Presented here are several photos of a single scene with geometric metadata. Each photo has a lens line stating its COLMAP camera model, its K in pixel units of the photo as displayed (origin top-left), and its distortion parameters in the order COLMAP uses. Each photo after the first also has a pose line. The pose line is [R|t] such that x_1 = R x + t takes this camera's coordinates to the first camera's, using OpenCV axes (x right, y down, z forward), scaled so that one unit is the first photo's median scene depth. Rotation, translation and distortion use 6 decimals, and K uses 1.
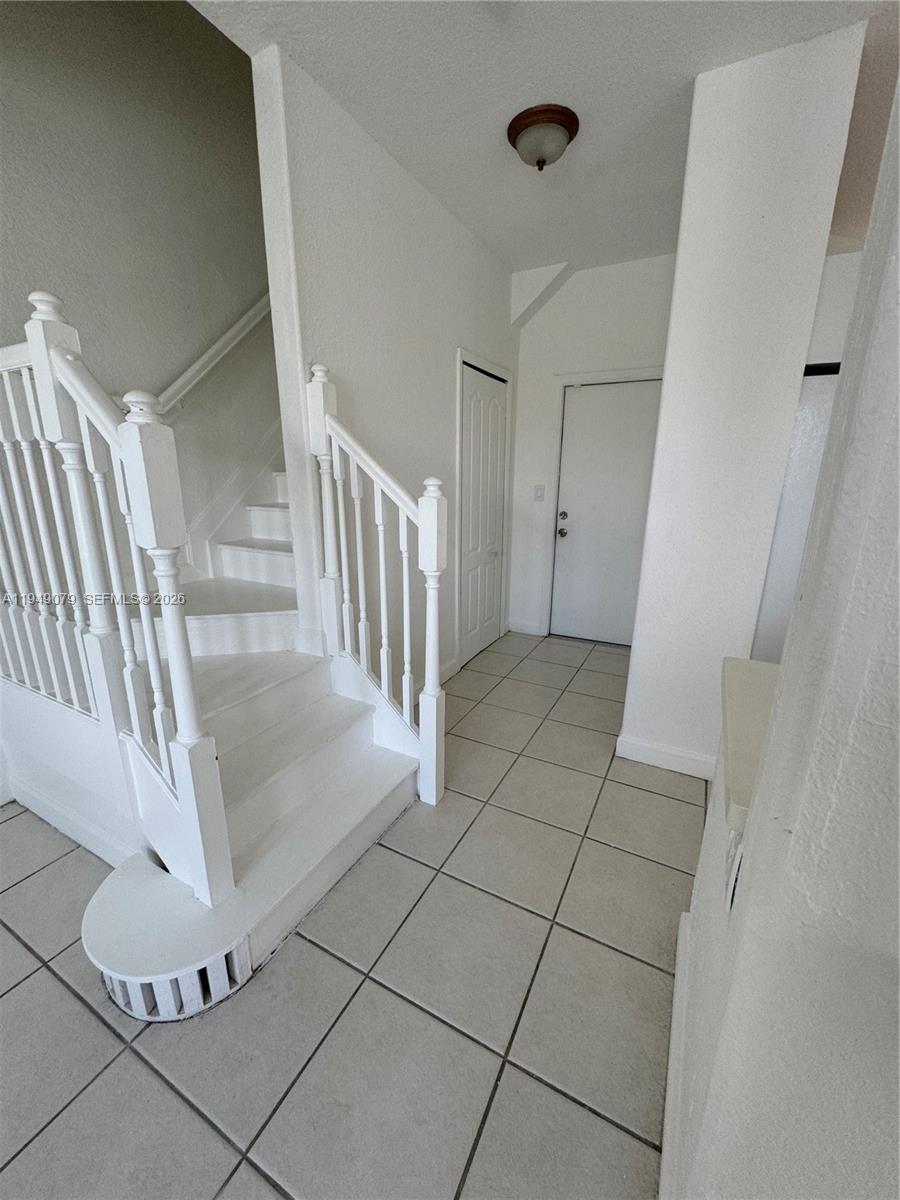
lens RADIAL K [[483.2, 0, 453.6], [0, 483.2, 602.6], [0, 0, 1]] dist [-0.001282, 0.000969]
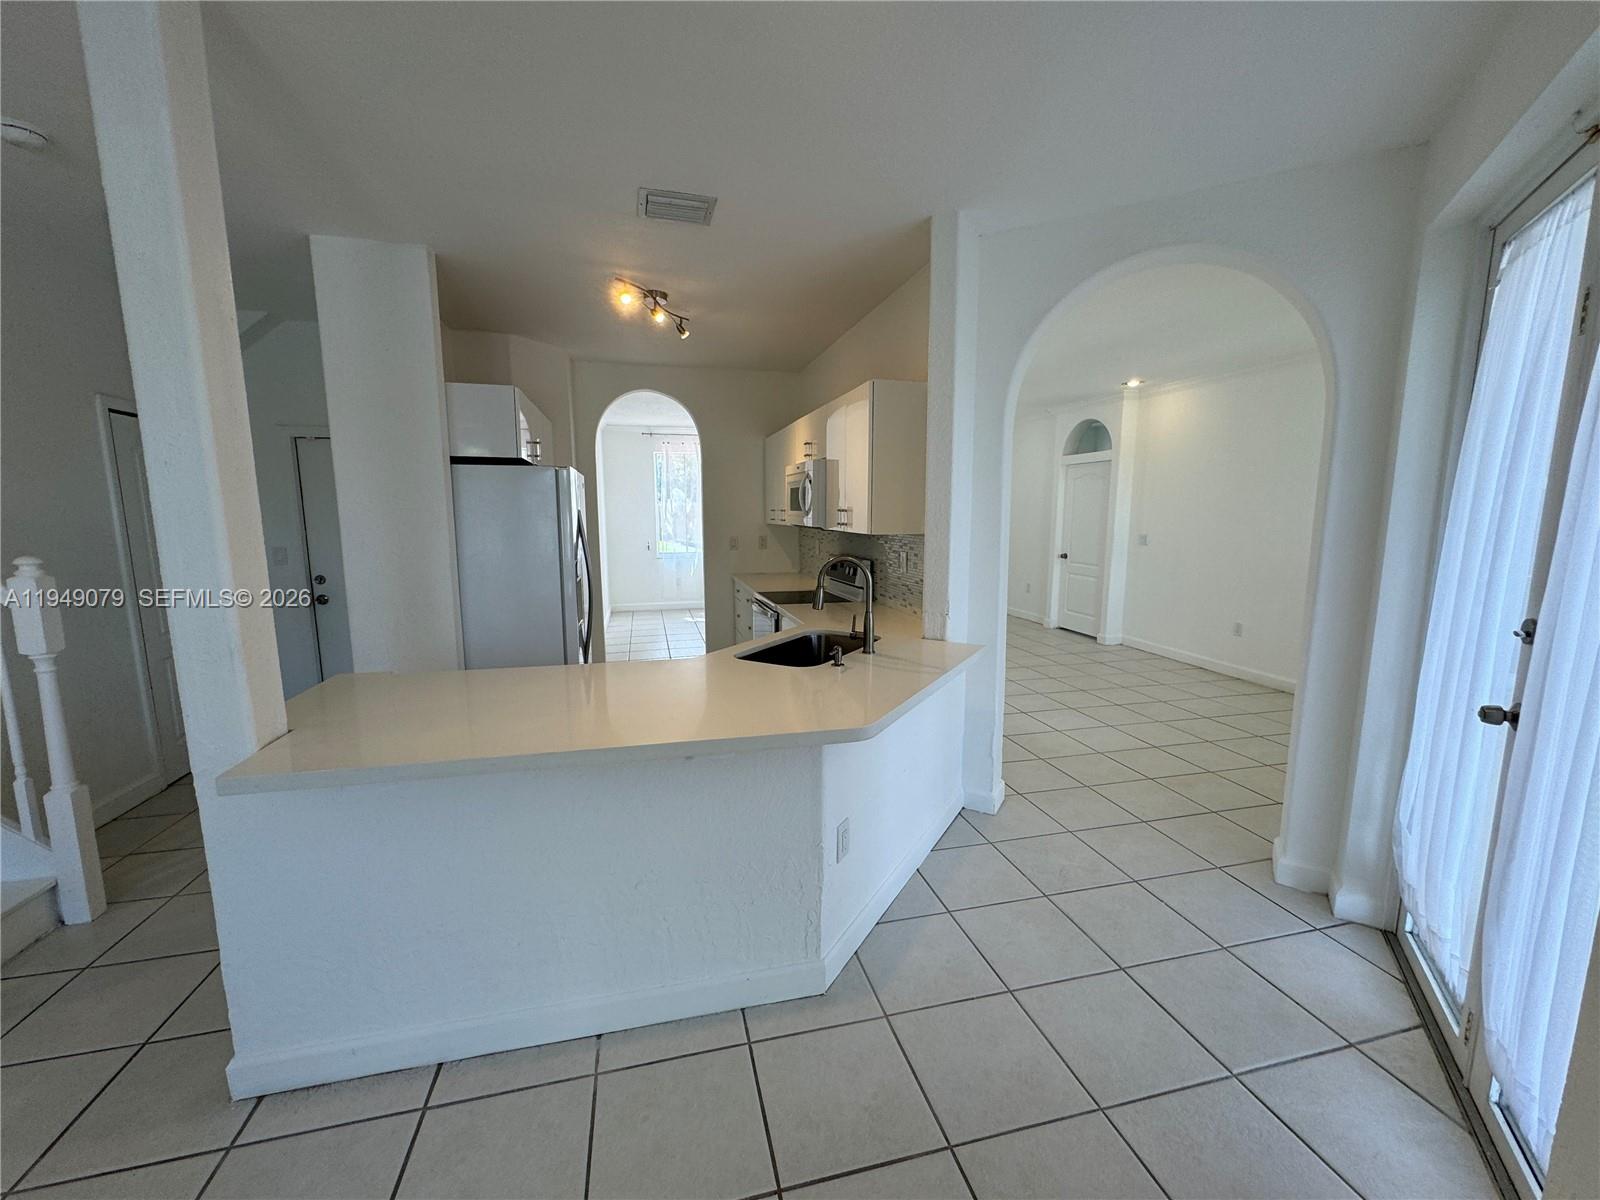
lens RADIAL K [[644.2, 0, 802.1], [0, 644.2, 602.3], [0, 0, 1]] dist [-0.001282, 0.000969]
pose [[0.750515, -0.103740, 0.652660, 0.236493], [0.183716, 0.981425, -0.055265, 0.161850], [-0.634804, 0.161381, 0.755632, -0.820722]]
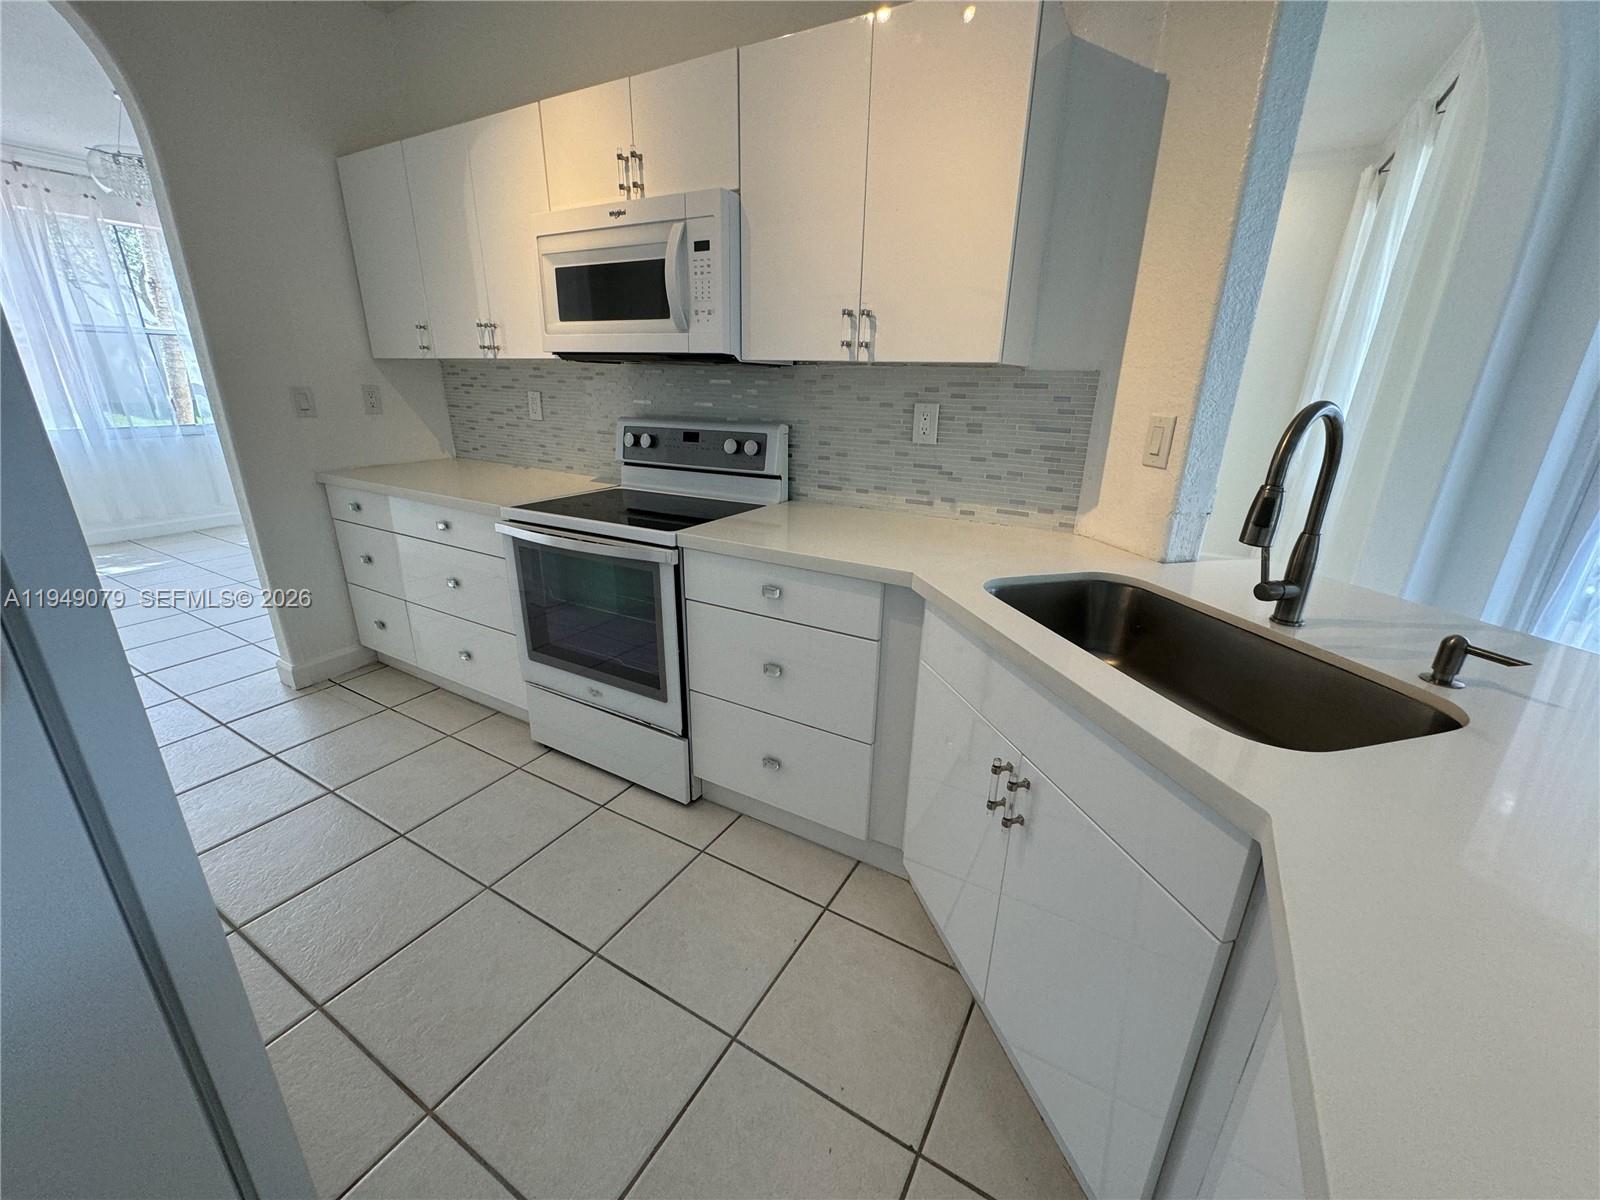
lens RADIAL K [[644.2, 0, 801.3], [0, 644.2, 603.6], [0, 0, 1]] dist [-0.001282, 0.000969]
pose [[0.047793, -0.335645, 0.940775, 0.612208], [0.246622, 0.916657, 0.314511, -0.111115], [-0.967933, 0.216984, 0.126587, 0.511306]]
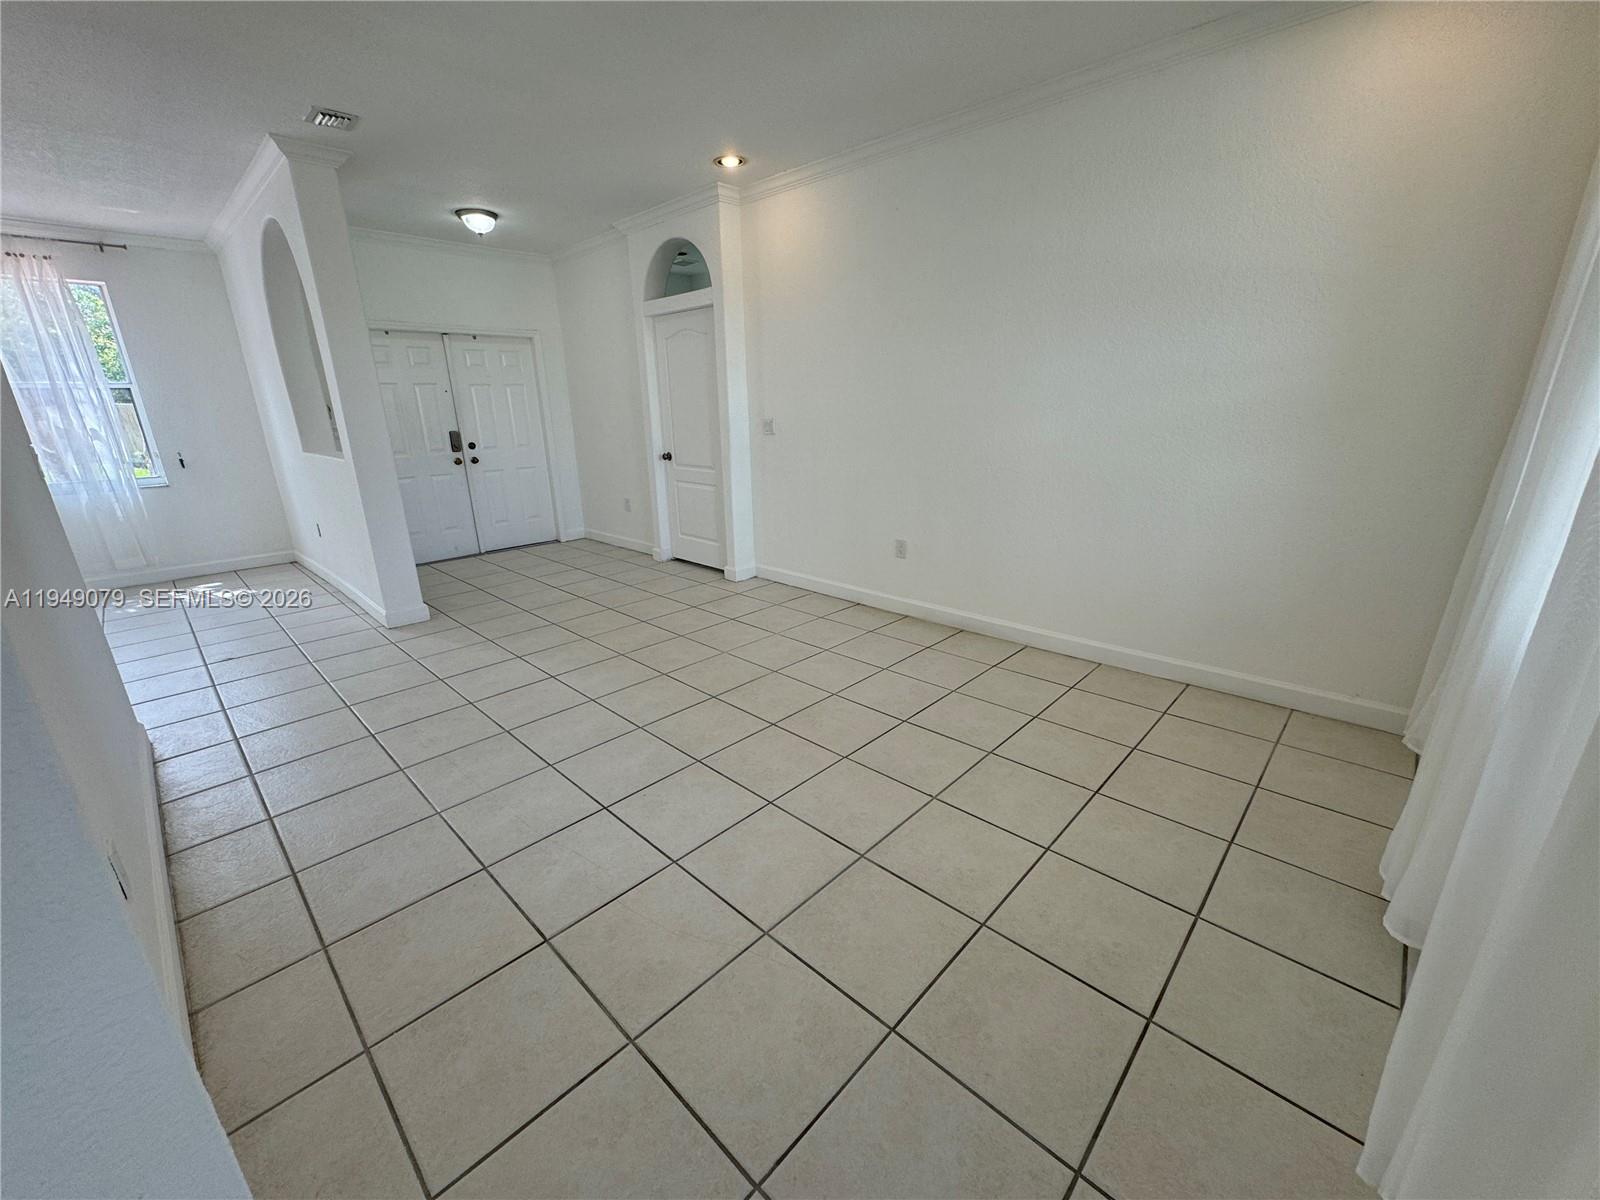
lens RADIAL K [[644.2, 0, 799.0], [0, 644.2, 603.2], [0, 0, 1]] dist [-0.001282, 0.000969]
pose [[0.284196, -0.301182, 0.910232, 1.600617], [0.277647, 0.934552, 0.222541, 0.085256], [-0.917685, 0.189478, 0.349218, -0.222666]]
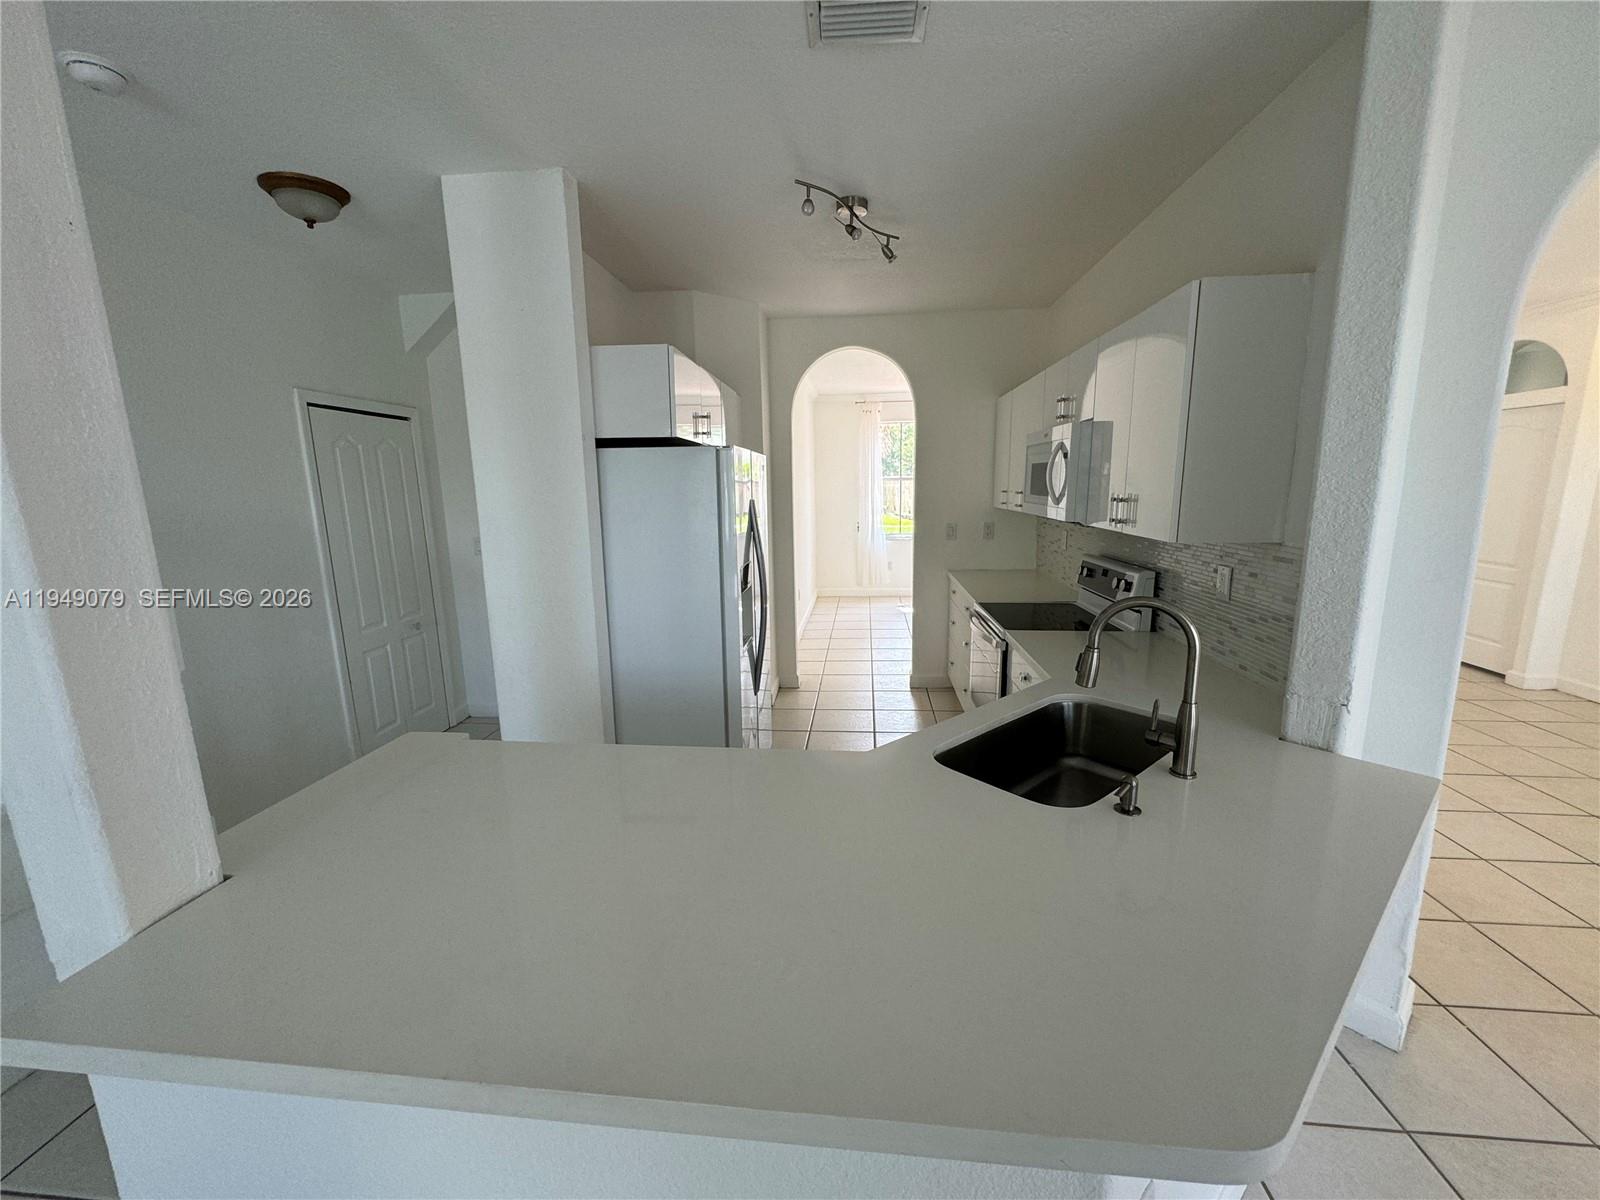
lens RADIAL K [[644.2, 0, 799.7], [0, 644.2, 601.9], [0, 0, 1]] dist [-0.001282, 0.000969]
pose [[0.928179, -0.091508, 0.360708, 0.556830], [0.122516, 0.990400, -0.064006, 0.012644], [-0.351389, 0.103602, 0.930480, -0.423707]]
